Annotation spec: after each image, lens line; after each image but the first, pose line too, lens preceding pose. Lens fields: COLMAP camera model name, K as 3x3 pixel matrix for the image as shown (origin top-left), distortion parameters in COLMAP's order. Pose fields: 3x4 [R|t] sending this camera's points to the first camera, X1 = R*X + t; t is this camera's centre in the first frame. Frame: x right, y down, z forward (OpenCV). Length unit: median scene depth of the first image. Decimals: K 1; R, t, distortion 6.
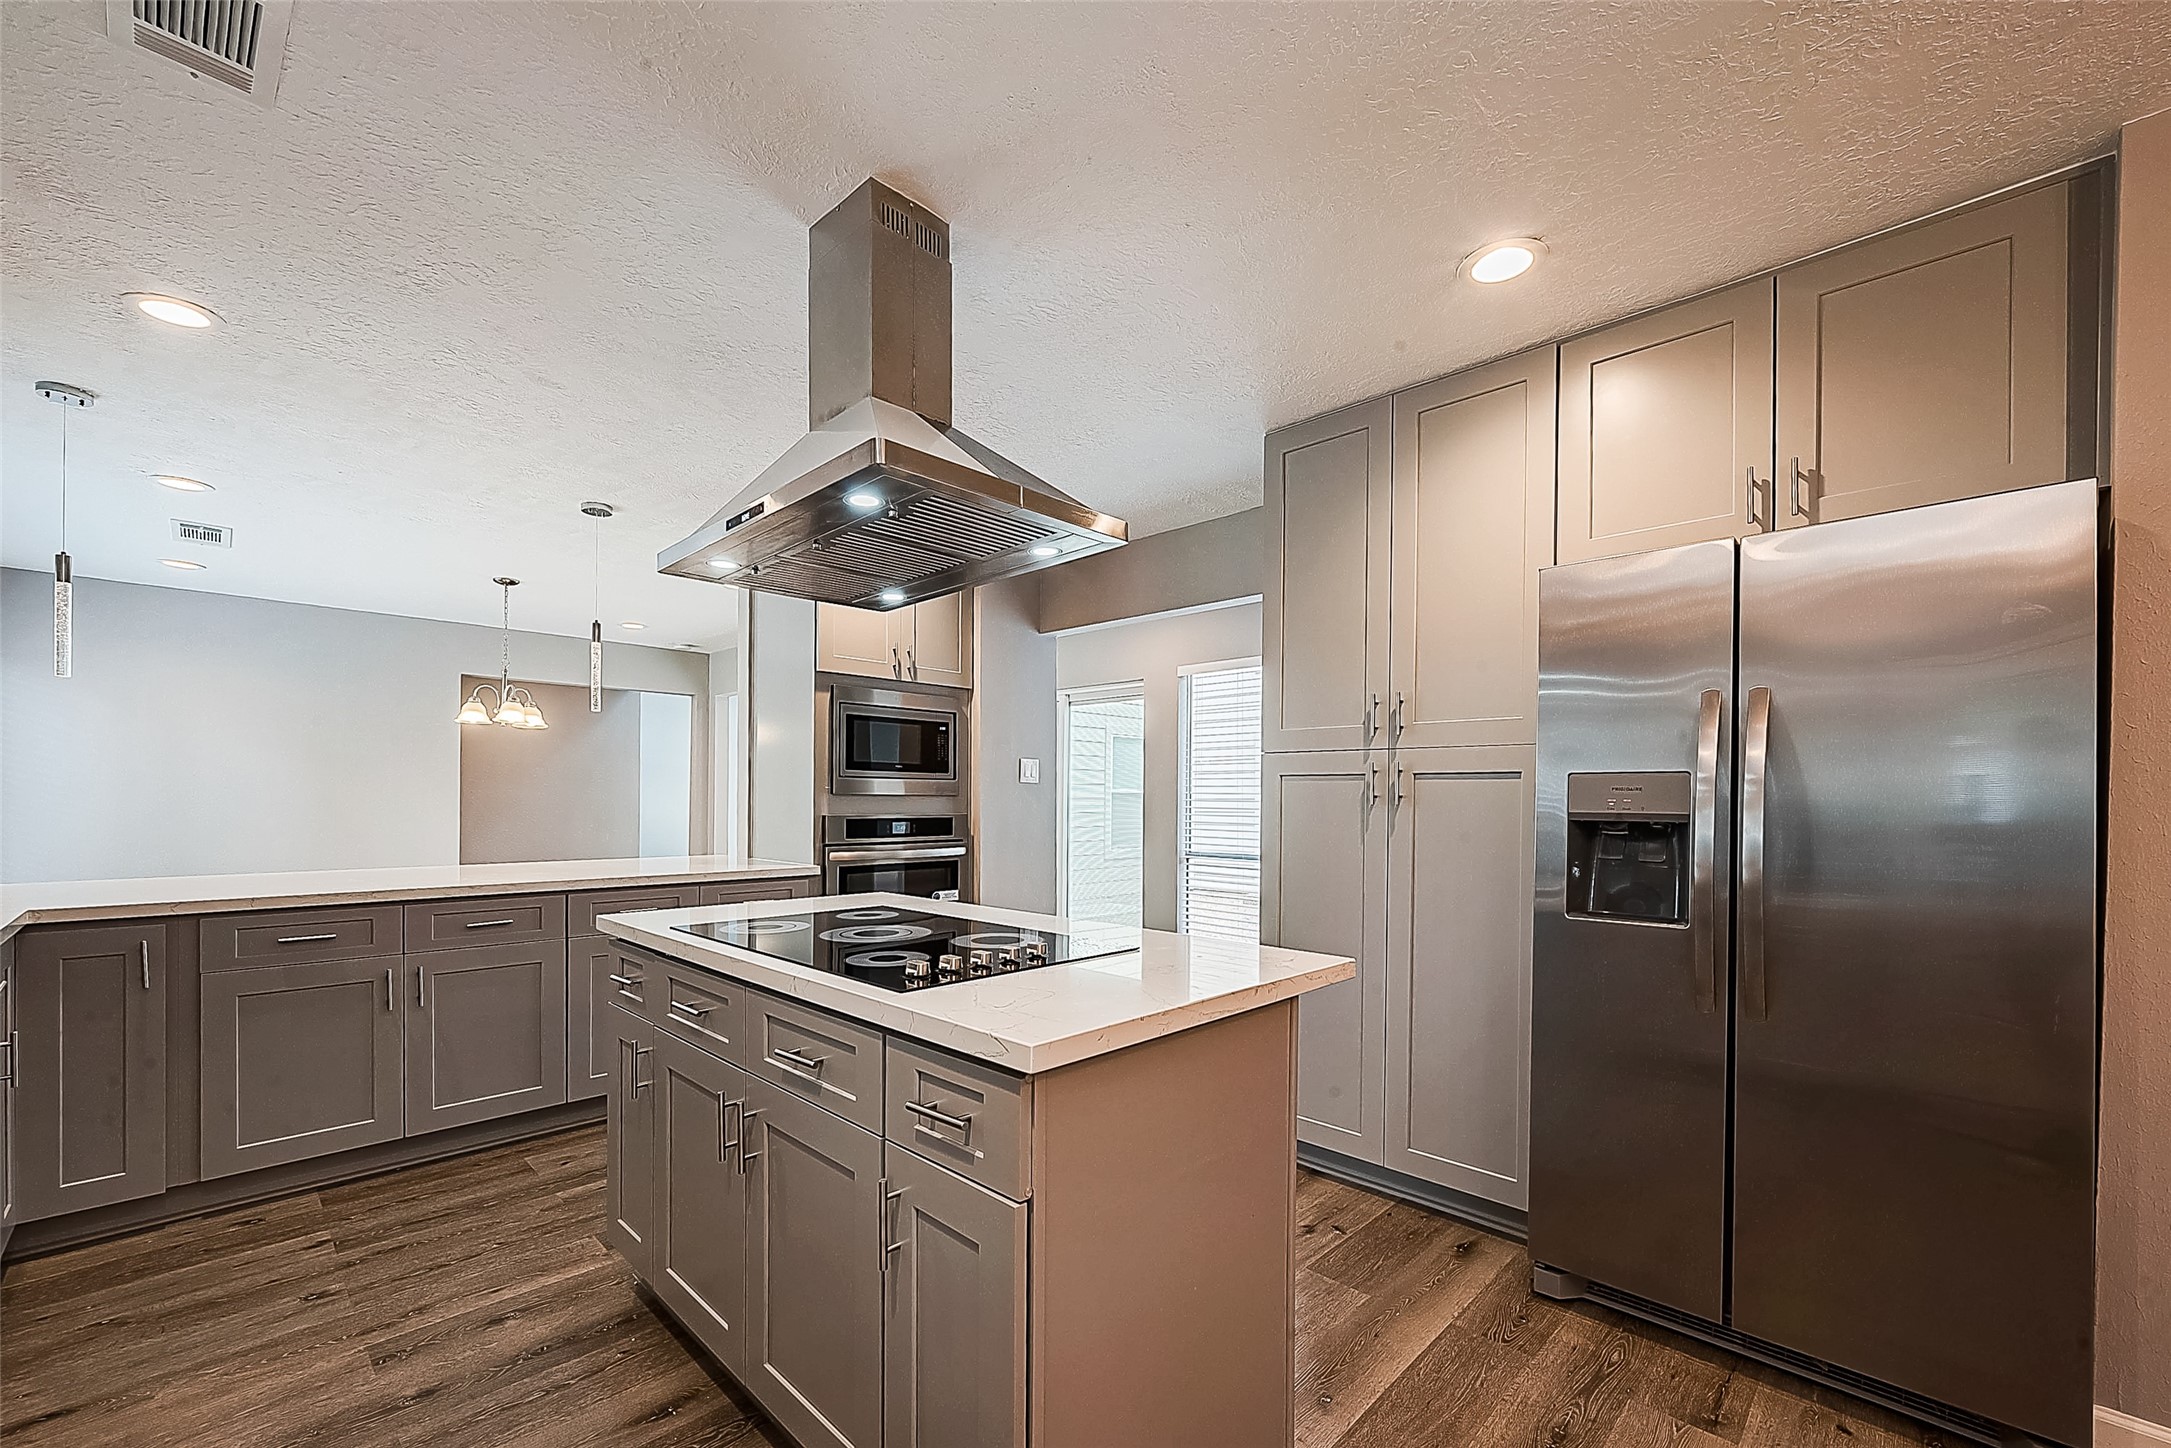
lens RADIAL K [[875.6, 0, 1101.7], [0, 875.6, 804.1], [0, 0, 1]] dist [-0.003099, -0.000231]
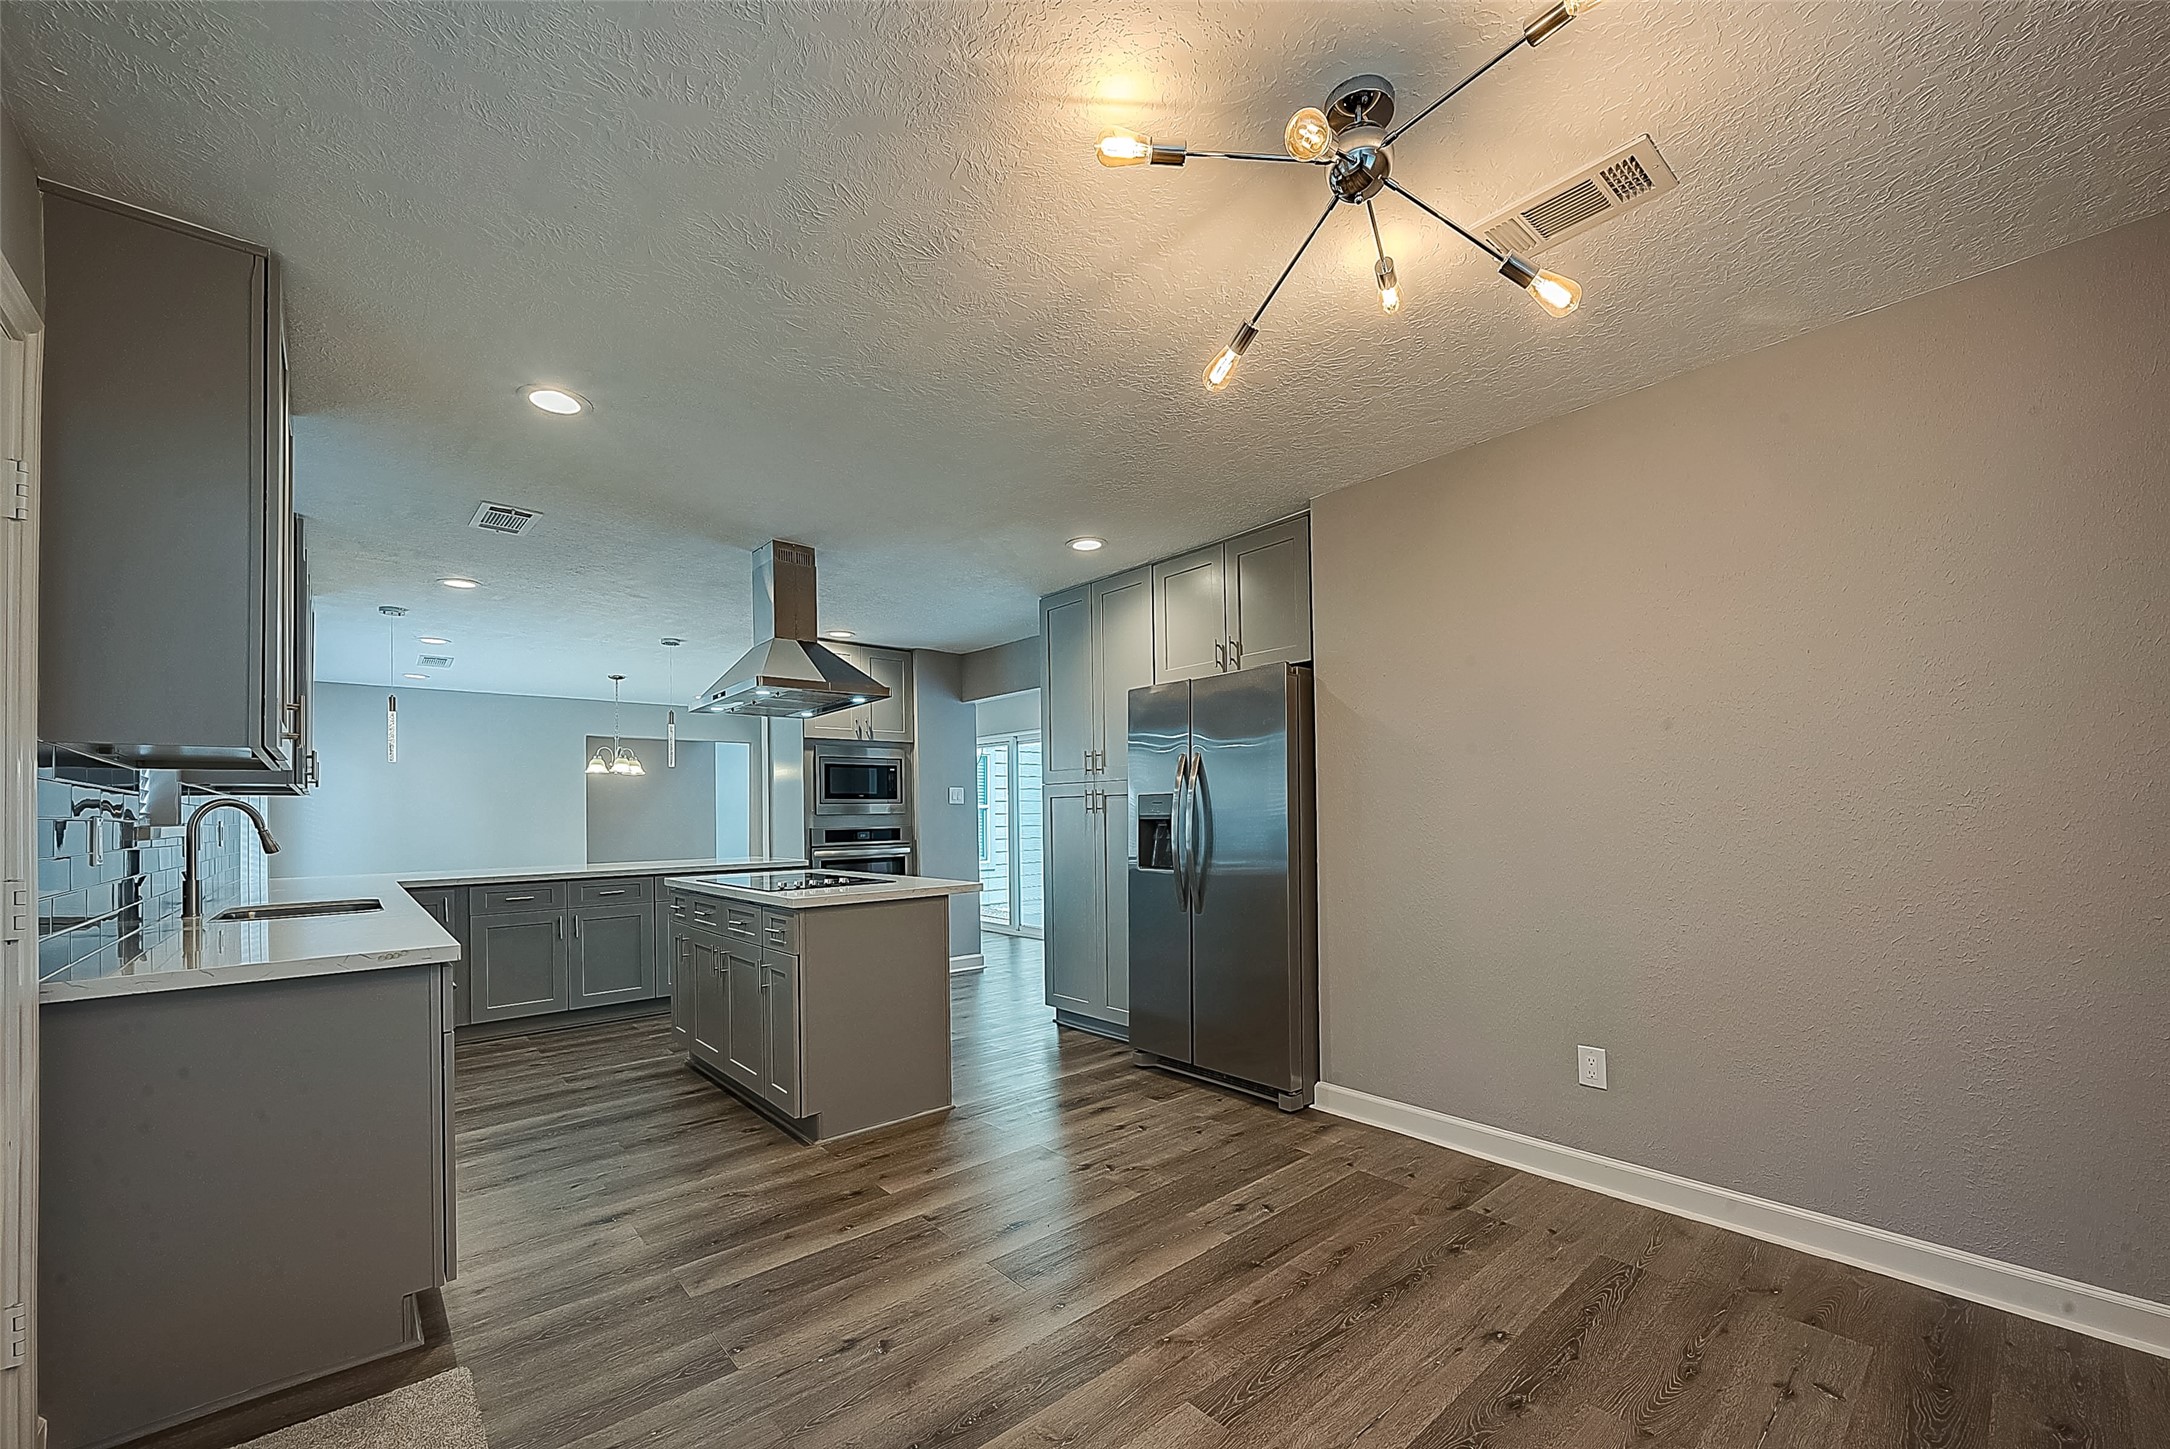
lens RADIAL K [[859.4, 0, 1102.0], [0, 859.4, 801.1], [0, 0, 1]] dist [0.006311, -0.000212]
pose [[0.996261, -0.026238, -0.082310, 0.398824], [0.024553, 0.999469, -0.021424, 0.011755], [0.082829, 0.019323, 0.996376, -0.602076]]
